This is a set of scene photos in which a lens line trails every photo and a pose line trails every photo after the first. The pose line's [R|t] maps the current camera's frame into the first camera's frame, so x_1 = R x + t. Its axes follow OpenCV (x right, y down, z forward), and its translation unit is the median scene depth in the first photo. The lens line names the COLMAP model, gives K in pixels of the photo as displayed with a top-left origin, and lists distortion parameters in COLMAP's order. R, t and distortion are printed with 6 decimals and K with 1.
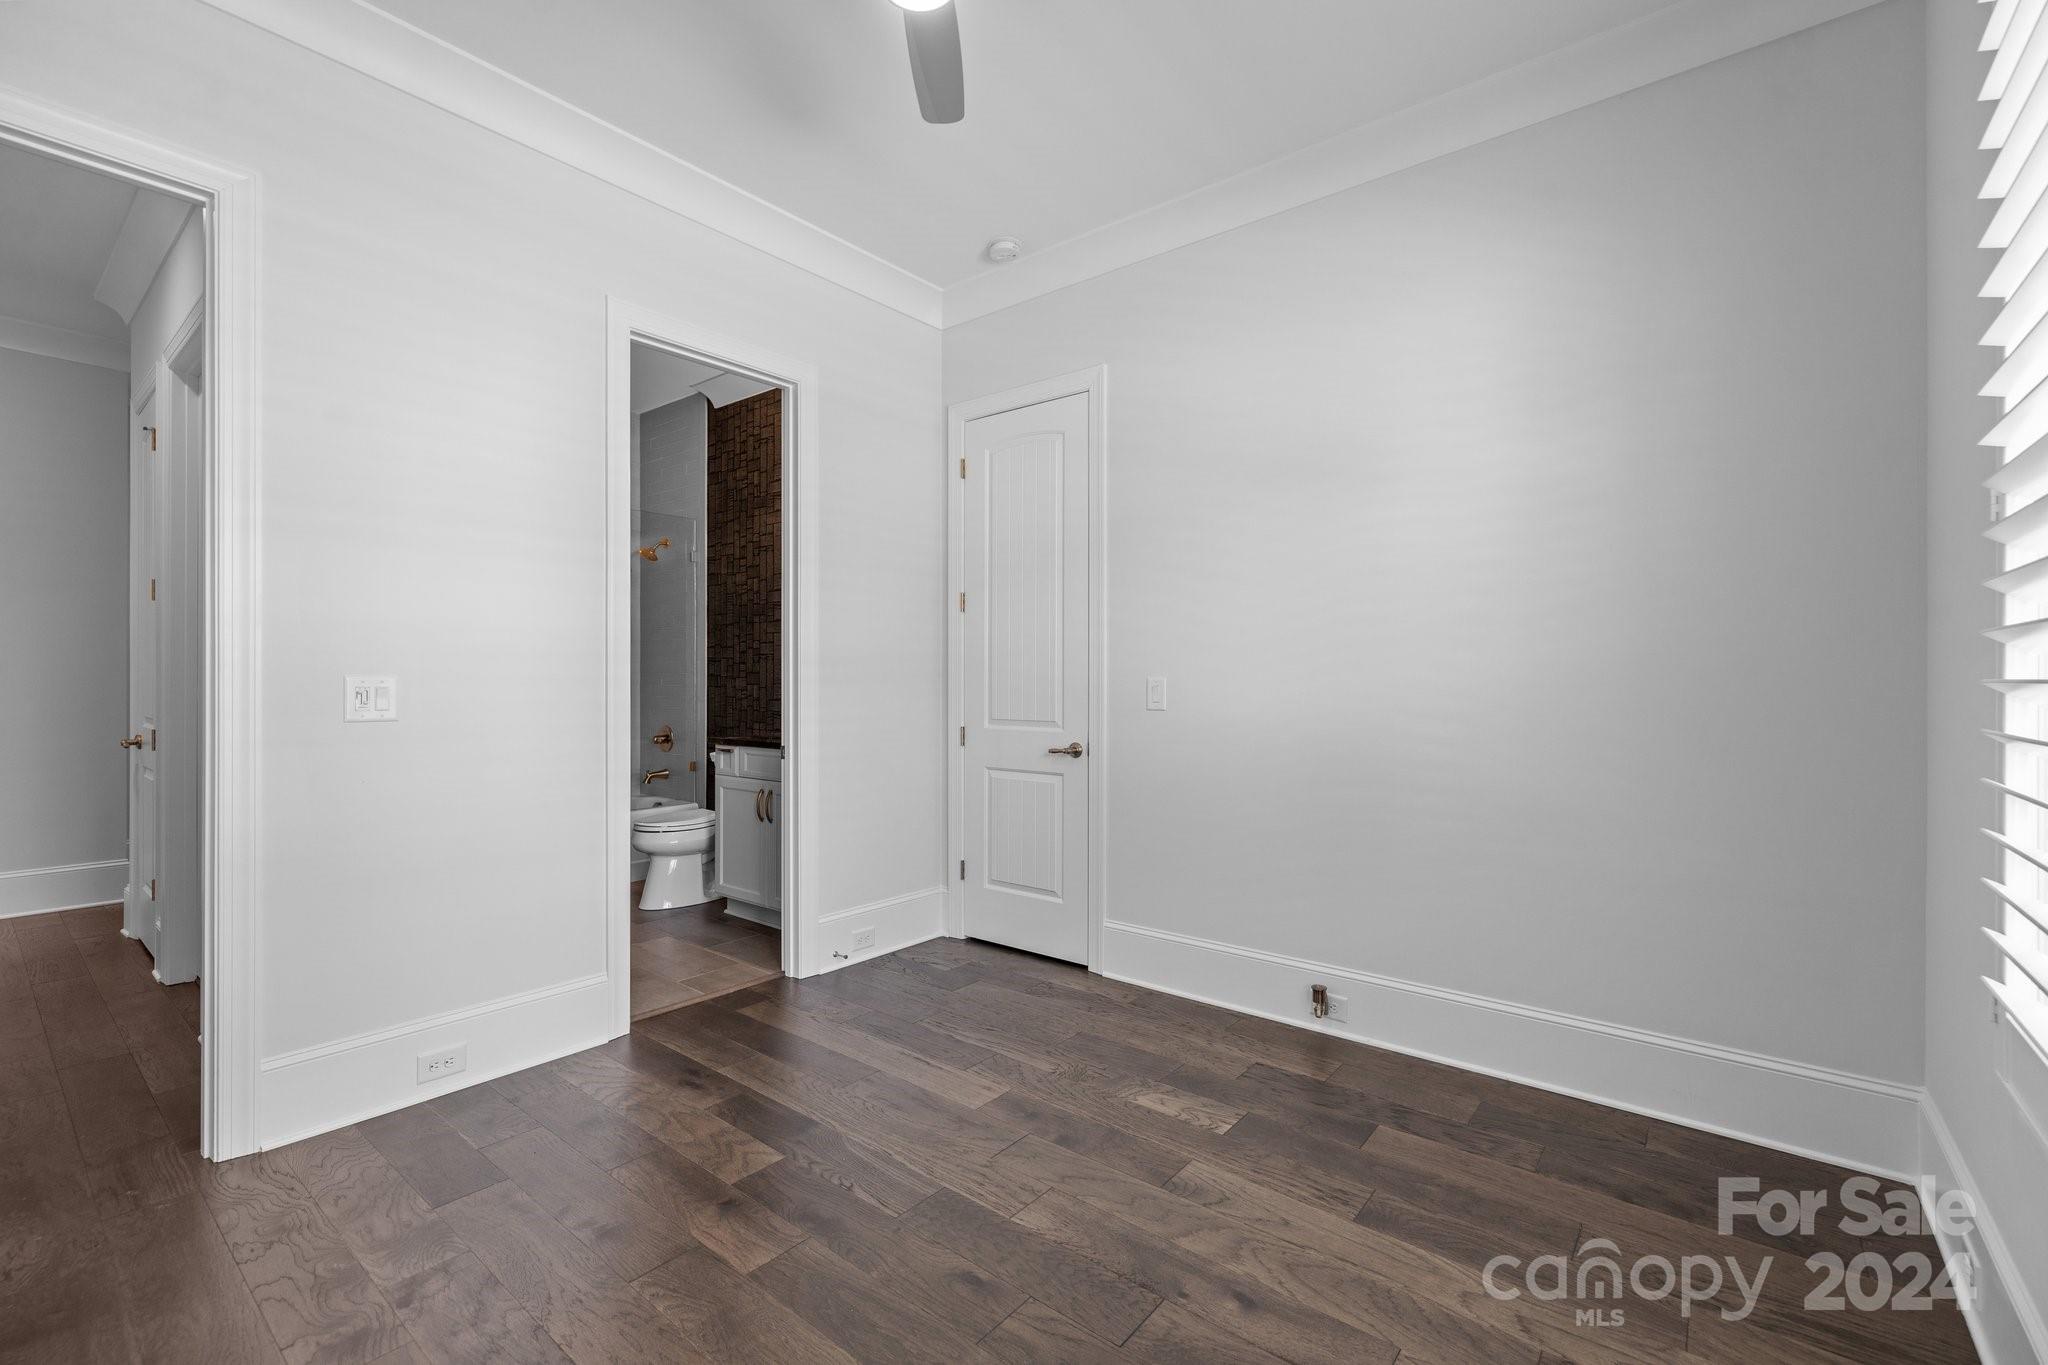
lens RADIAL K [[864.1, 0, 1015.6], [0, 864.1, 684.9], [0, 0, 1]] dist [0.000243, 0.001032]
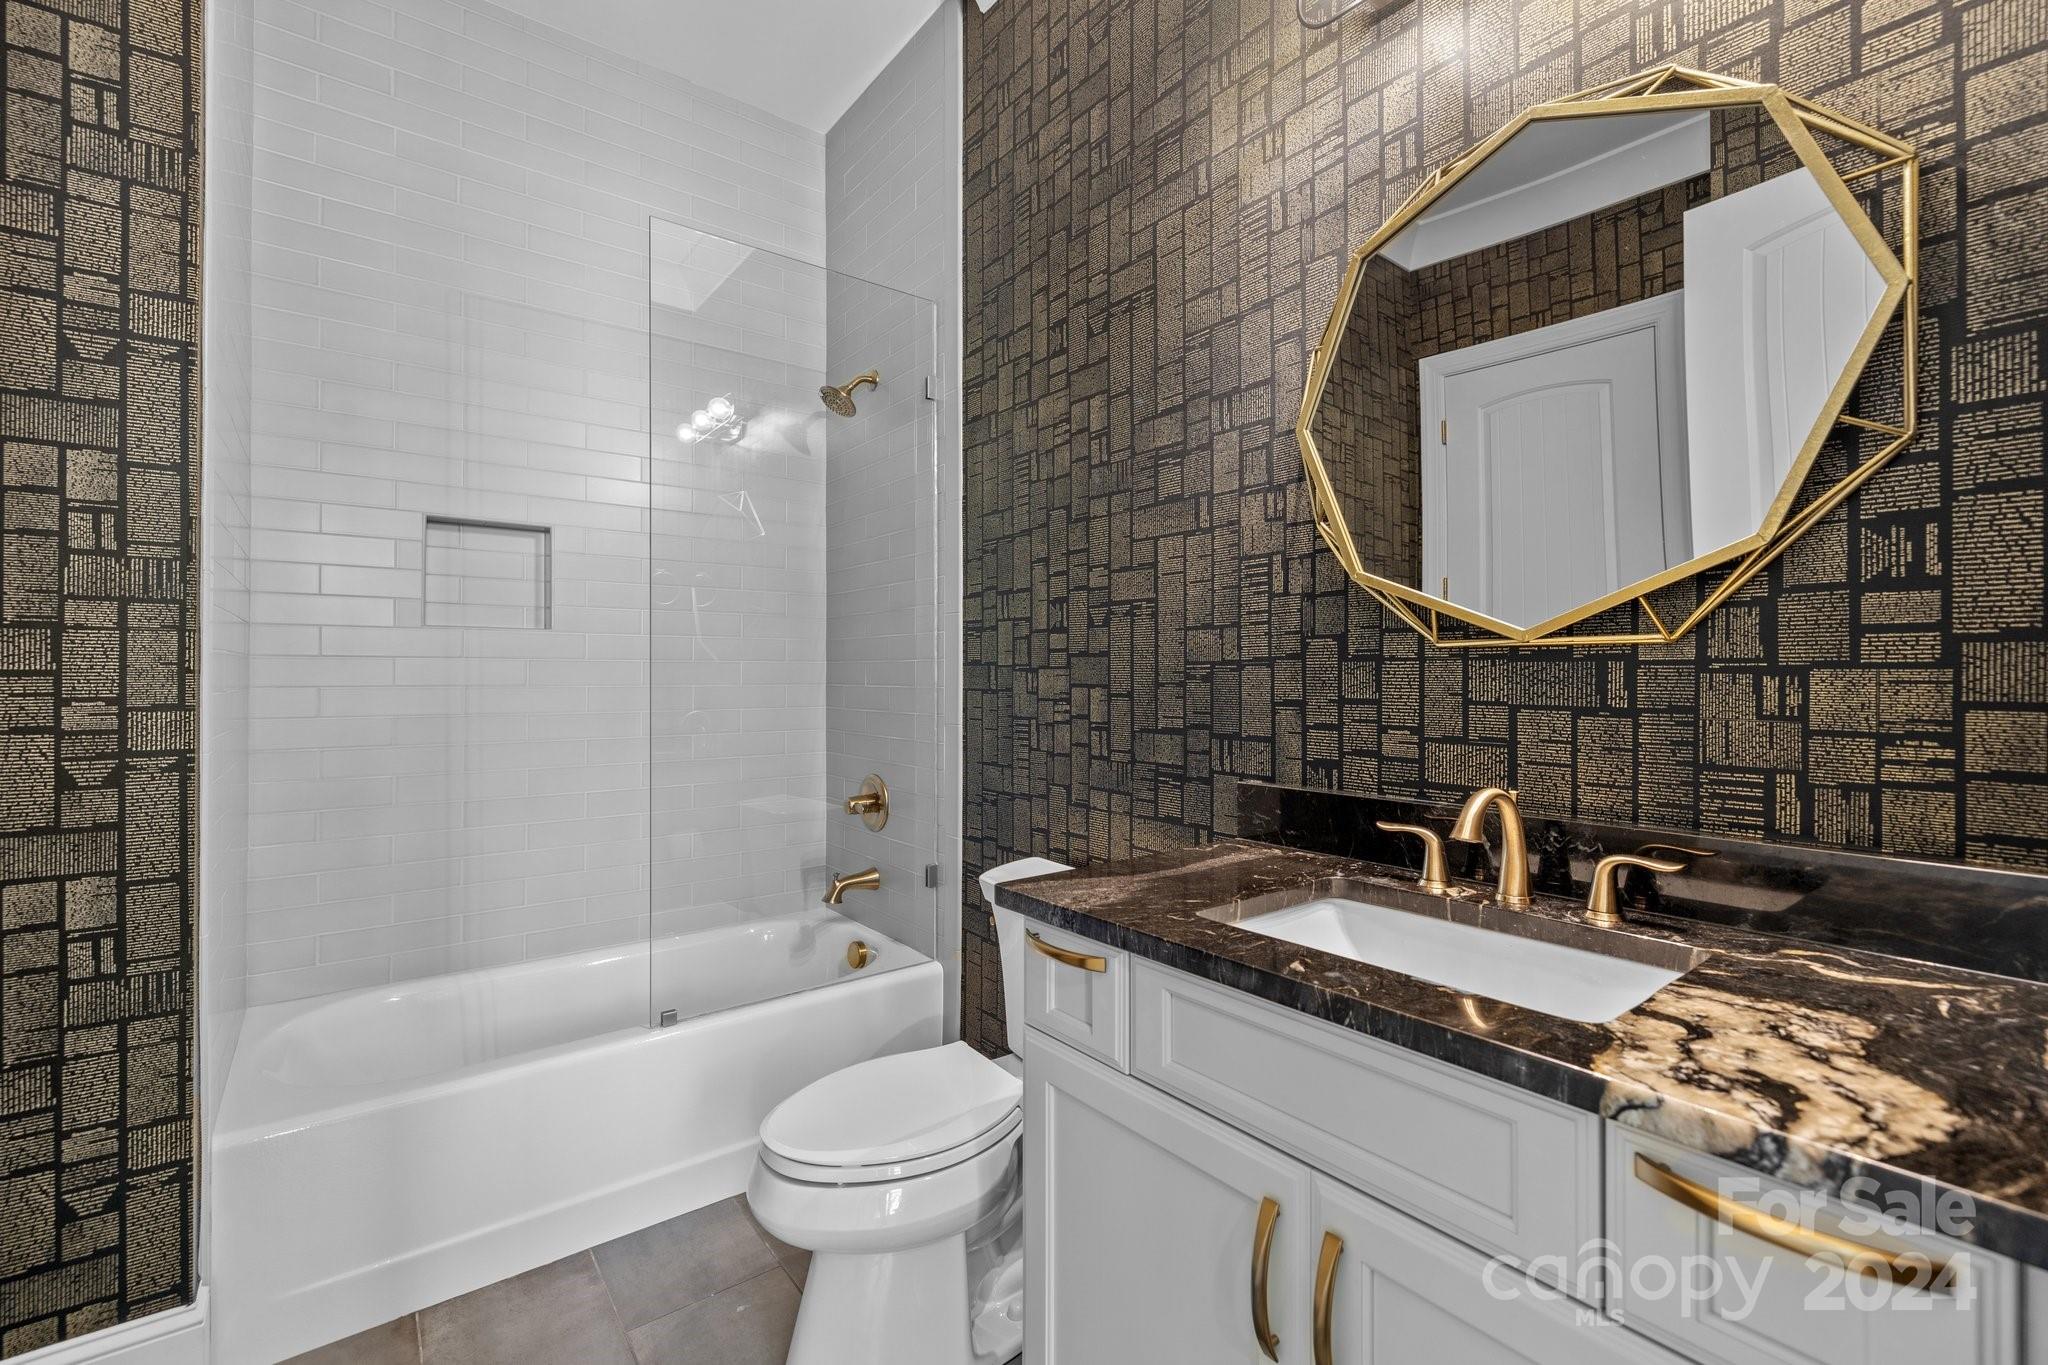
lens RADIAL K [[864.1, 0, 1025.8], [0, 864.1, 674.3], [0, 0, 1]] dist [0.000243, 0.001032]
pose [[0.973182, -0.002470, -0.230023, -0.238061], [0.001806, 0.999994, -0.003098, -0.004524], [0.230029, 0.002599, 0.973180, 0.617310]]
